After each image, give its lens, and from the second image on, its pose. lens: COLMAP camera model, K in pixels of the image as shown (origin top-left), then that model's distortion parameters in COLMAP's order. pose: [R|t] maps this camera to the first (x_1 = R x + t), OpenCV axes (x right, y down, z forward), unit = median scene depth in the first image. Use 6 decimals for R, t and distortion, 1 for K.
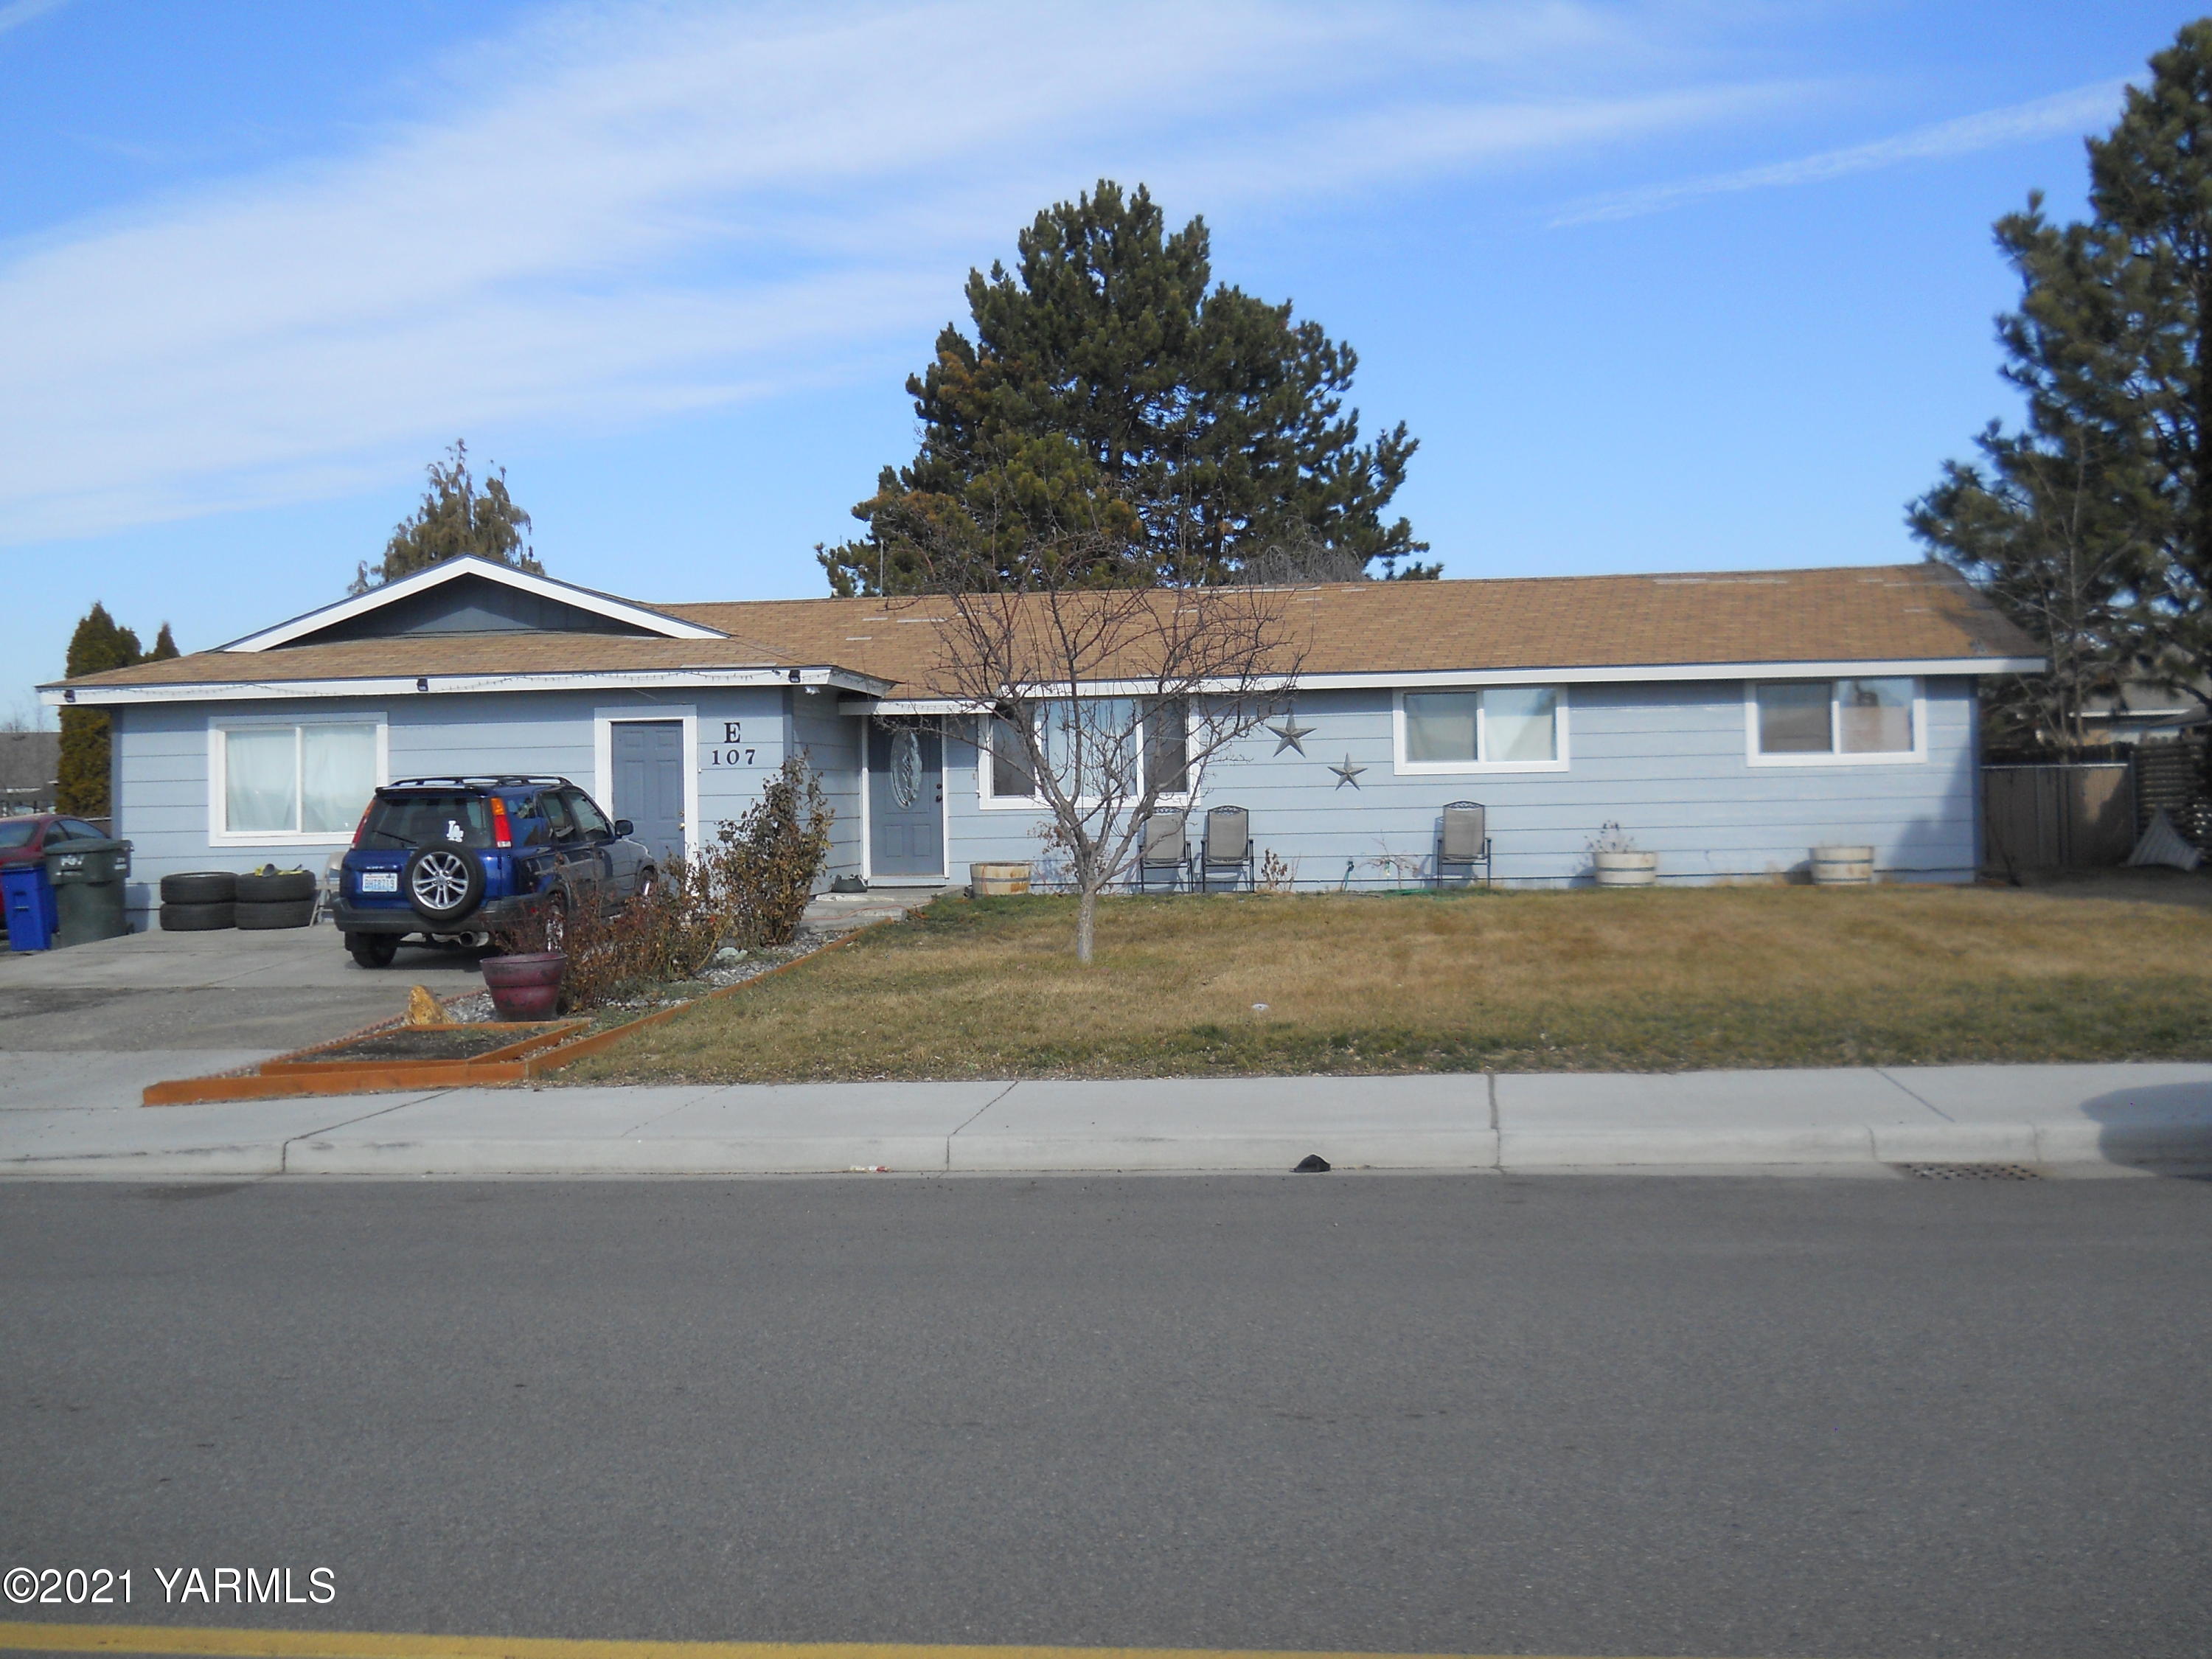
lens RADIAL K [[2447.6, 0, 1095.3], [0, 2447.6, 775.1], [0, 0, 1]] dist [-0.004922, -0.022331]
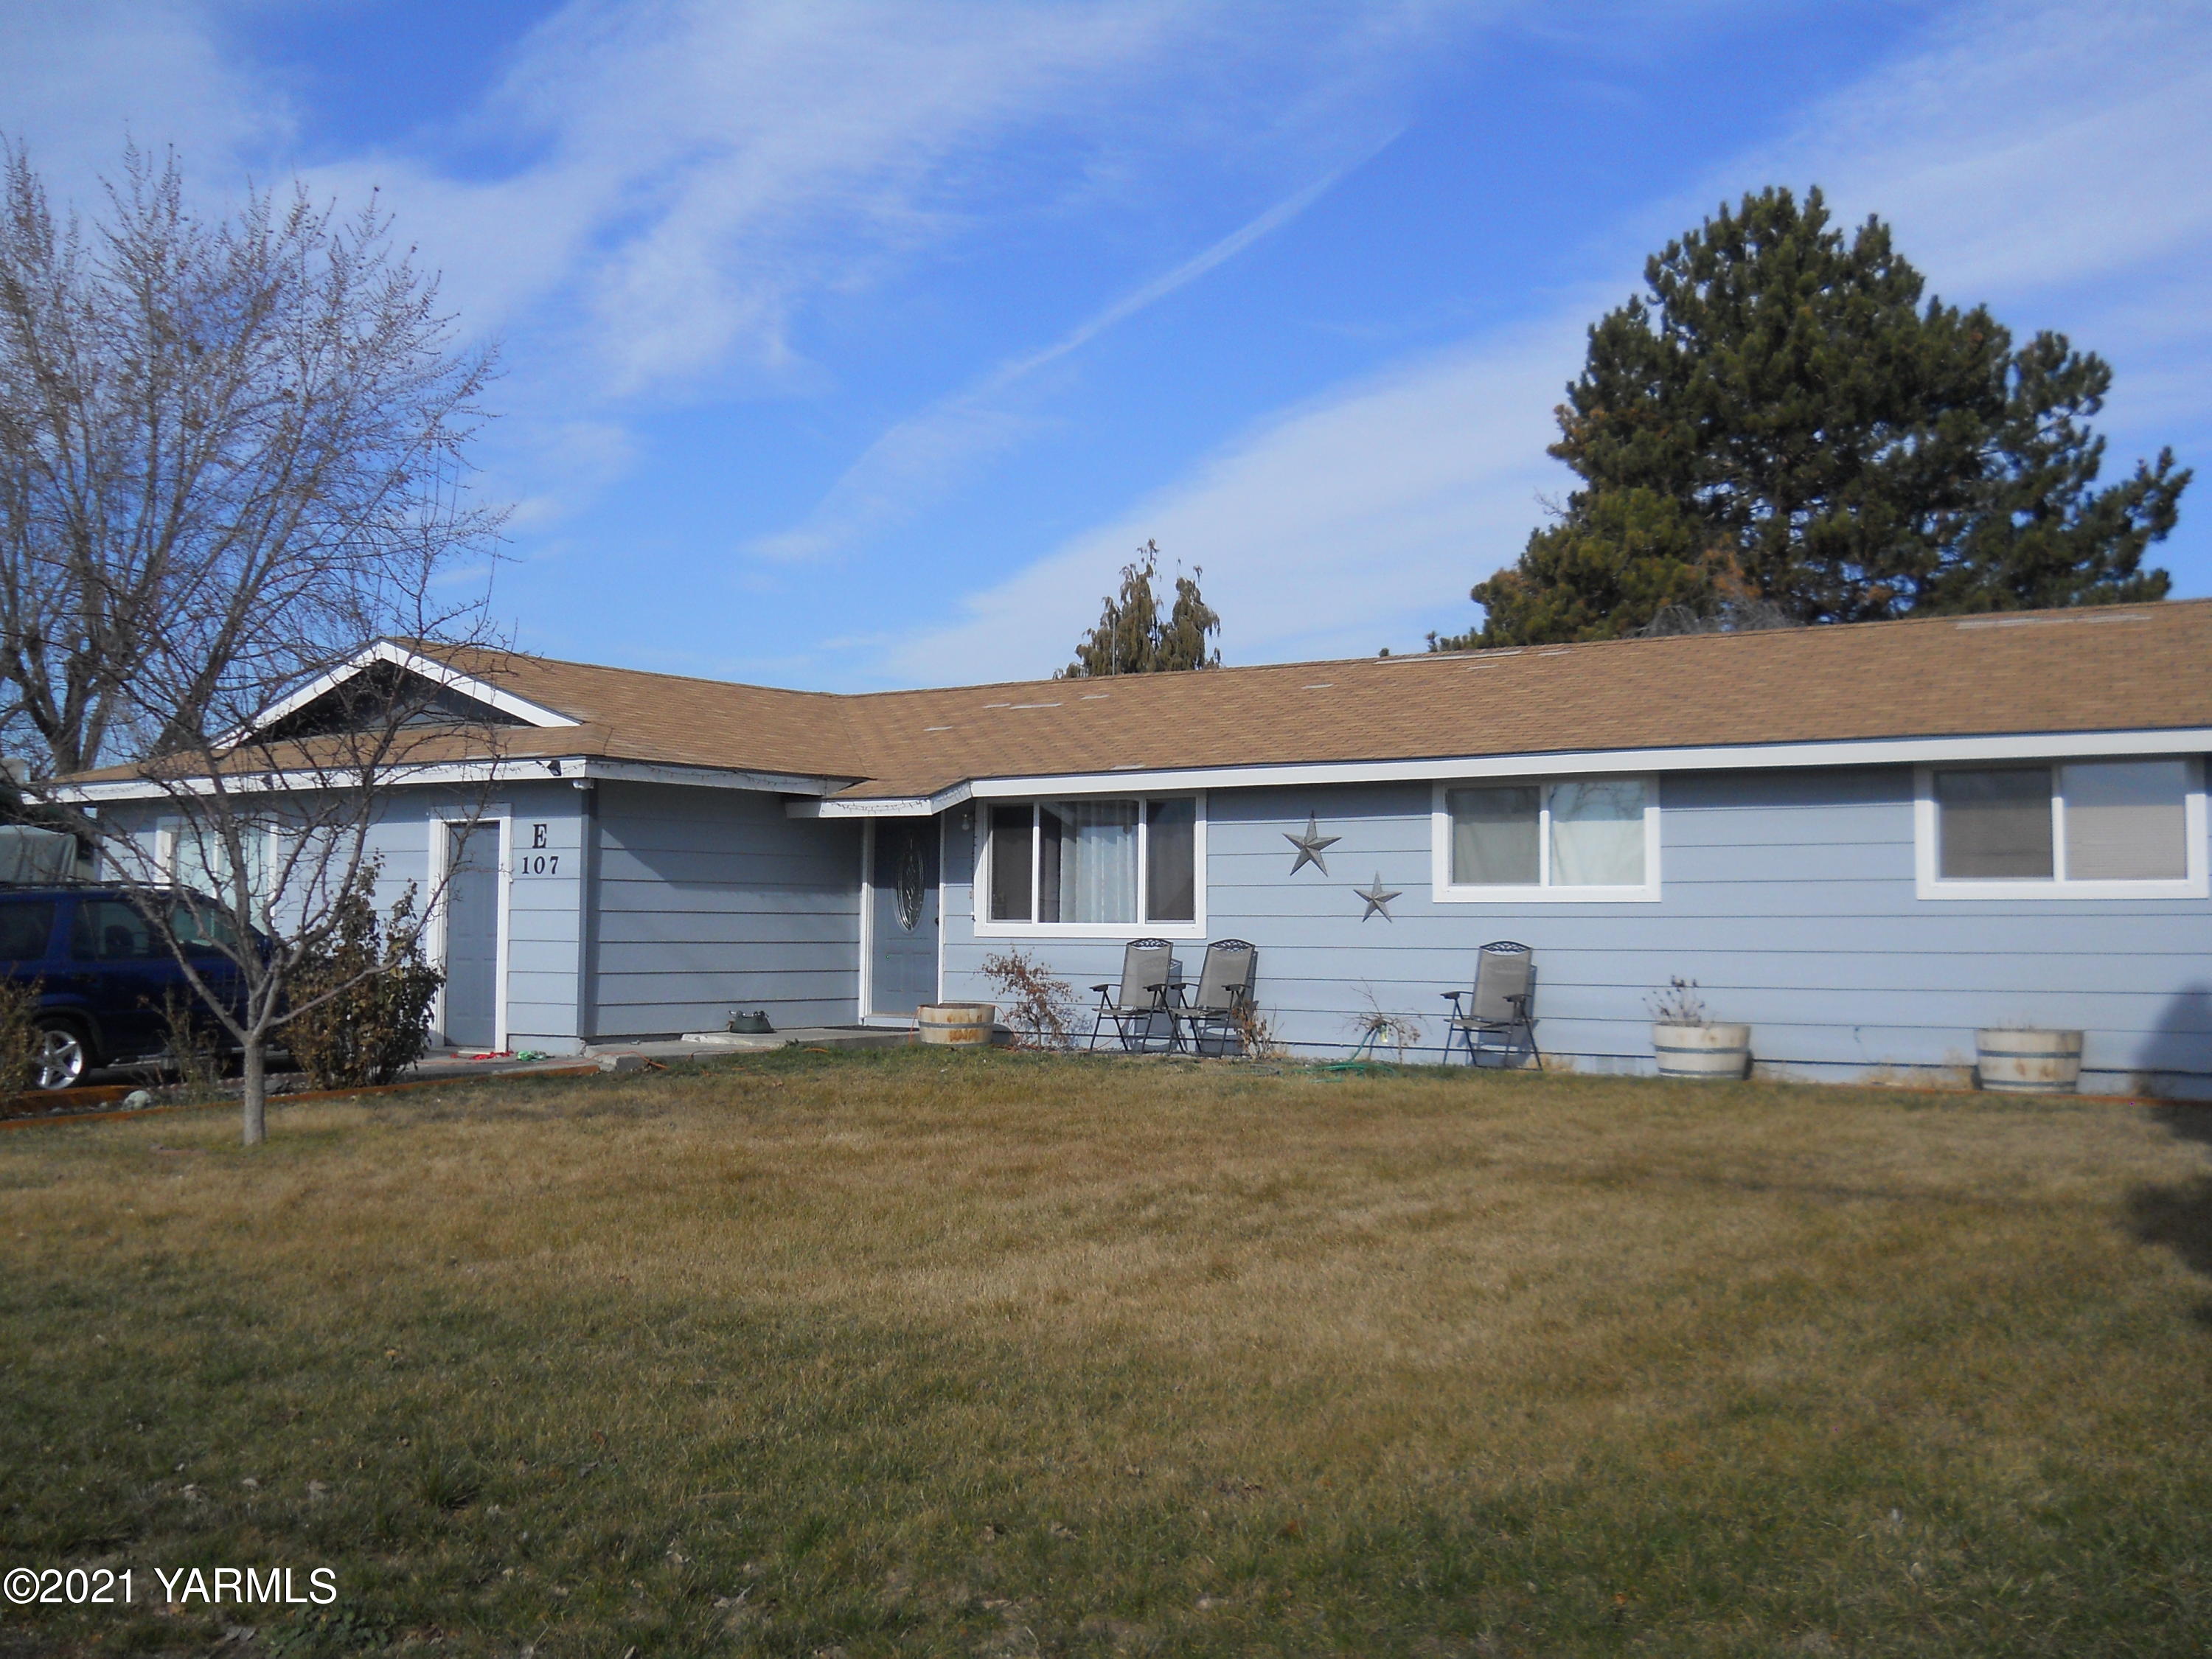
lens RADIAL K [[2449.4, 0, 1092.3], [0, 2449.4, 749.6], [0, 0, 1]] dist [-0.024518, 0.041610]
pose [[0.866996, -0.012538, -0.498157, 0.394629], [-0.017334, 0.998320, -0.055296, -0.003375], [0.498014, 0.056577, 0.865322, 0.324244]]
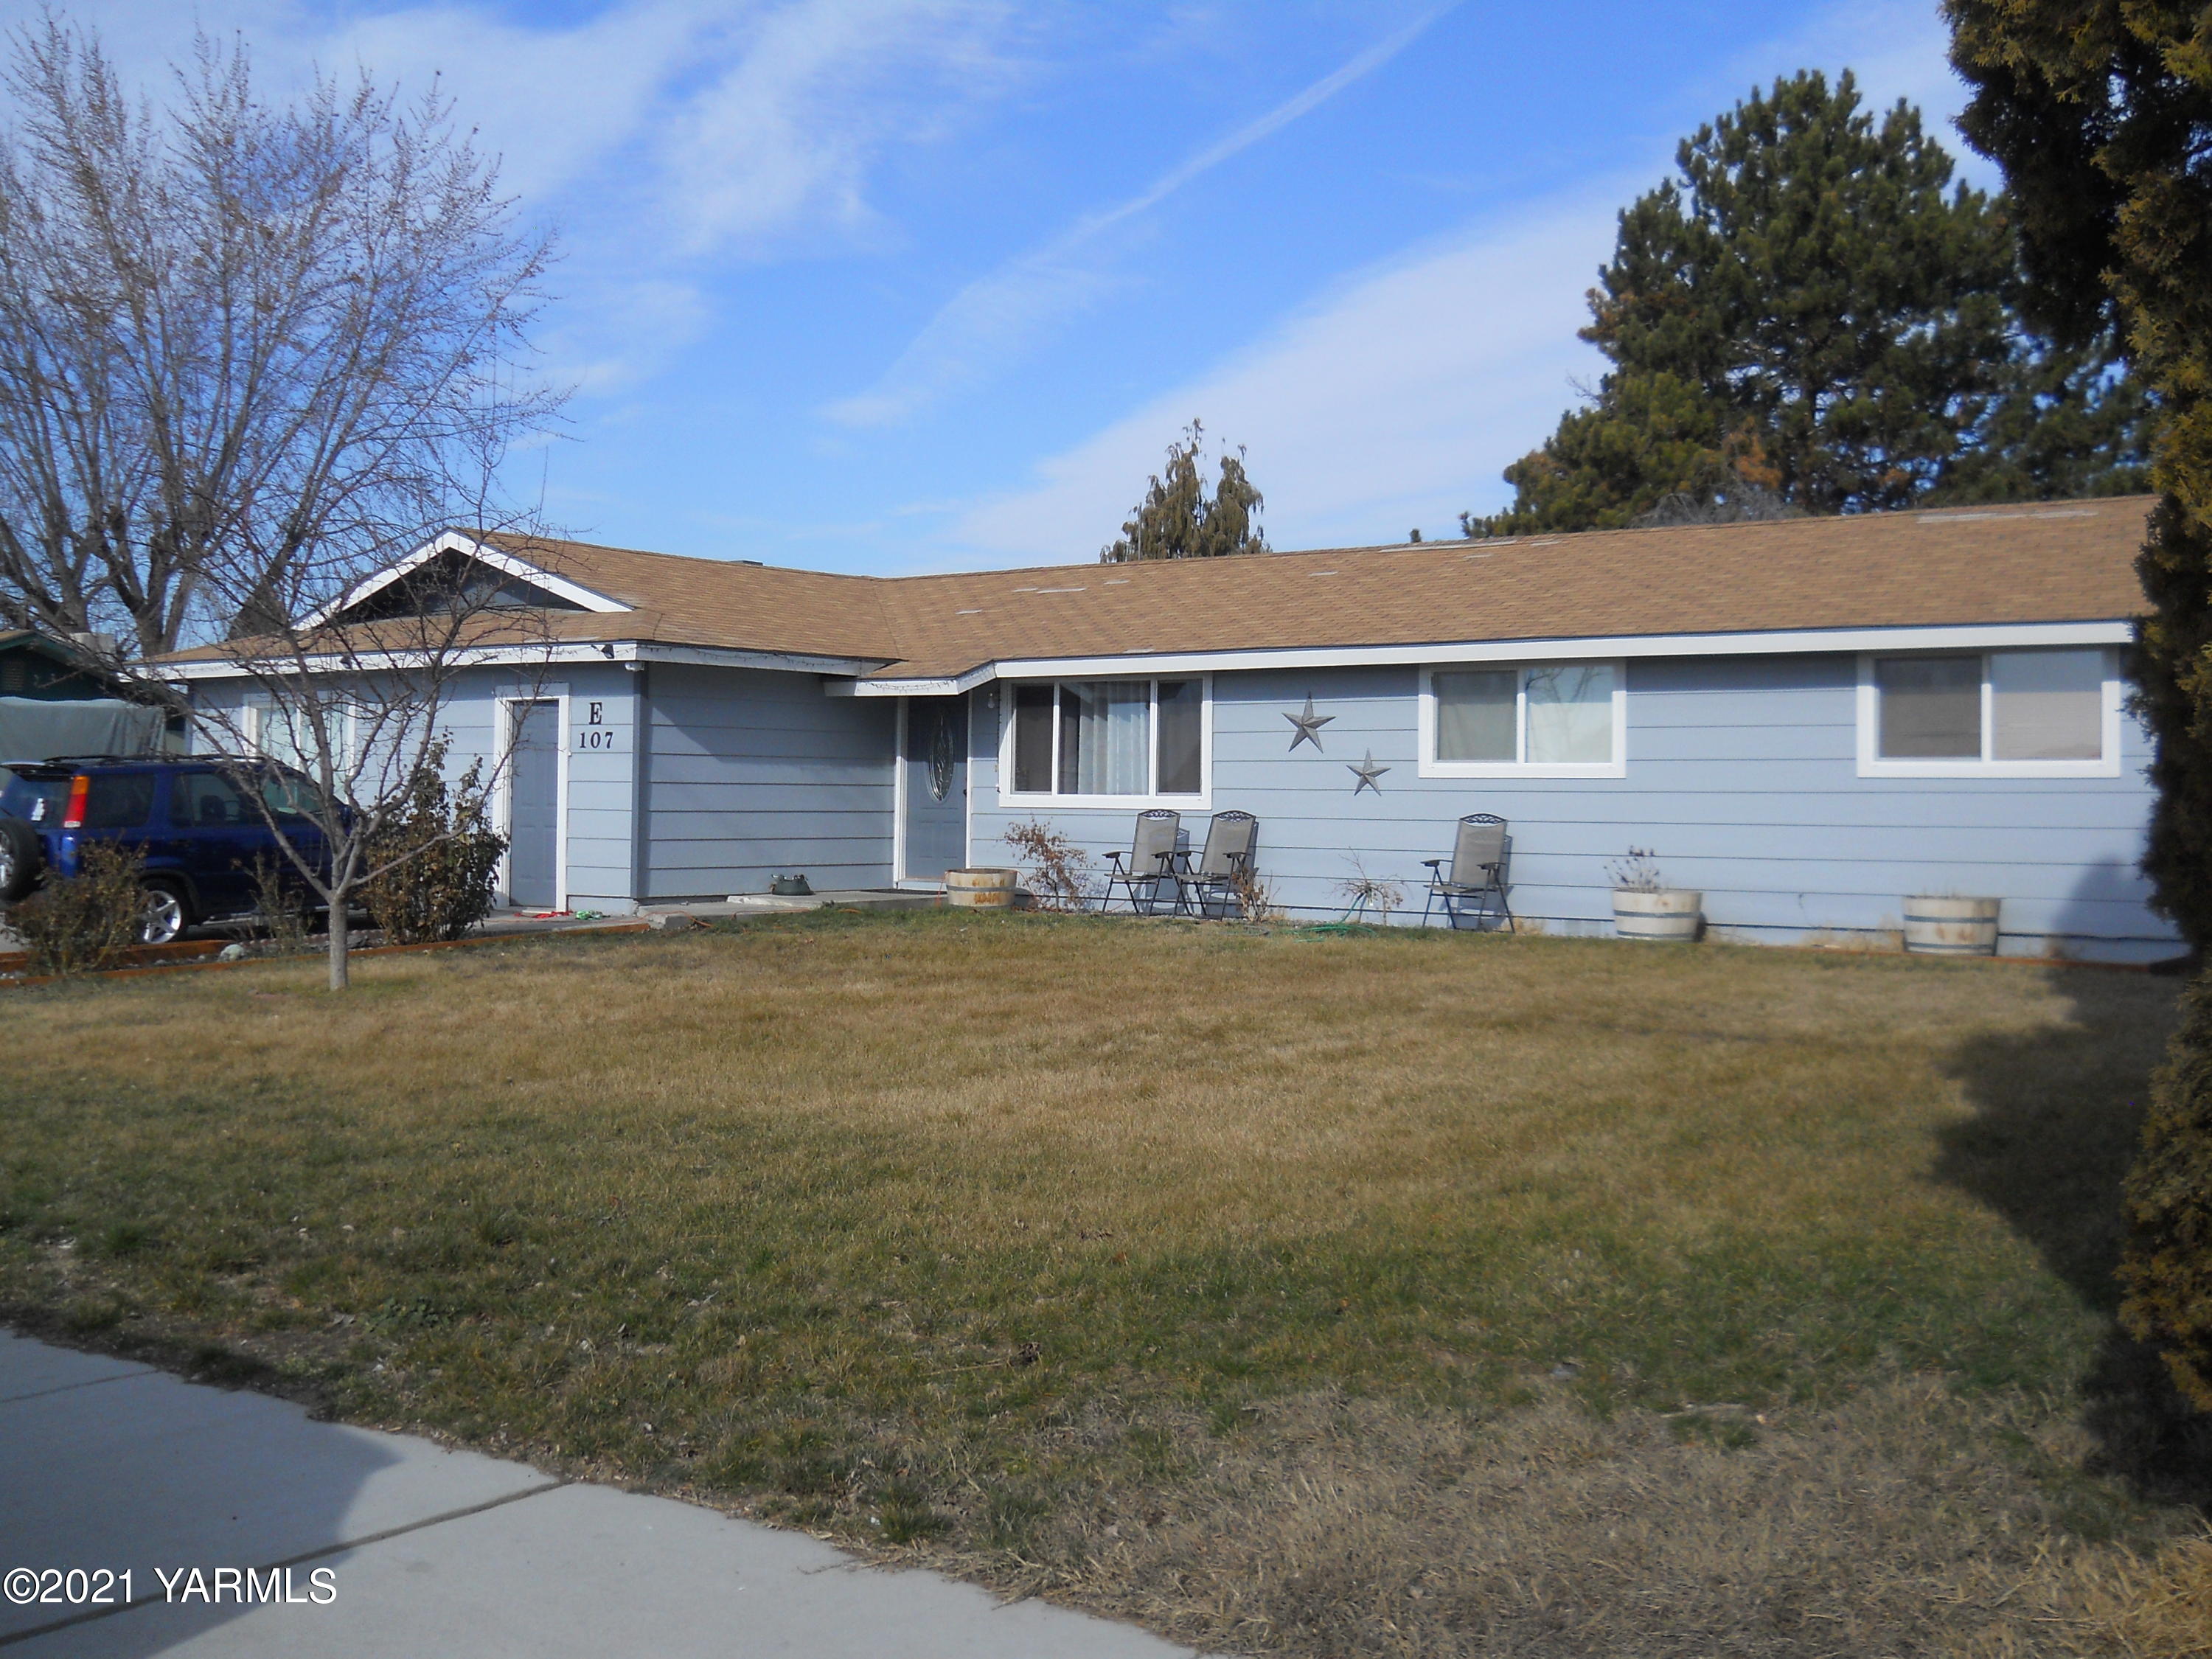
lens RADIAL K [[2447.6, 0, 1095.3], [0, 2447.6, 775.1], [0, 0, 1]] dist [-0.004922, -0.022331]
pose [[0.853315, 0.022400, -0.520914, 0.439279], [-0.020356, 0.999746, 0.009645, -0.006216], [0.520998, 0.002373, 0.853555, 0.283355]]
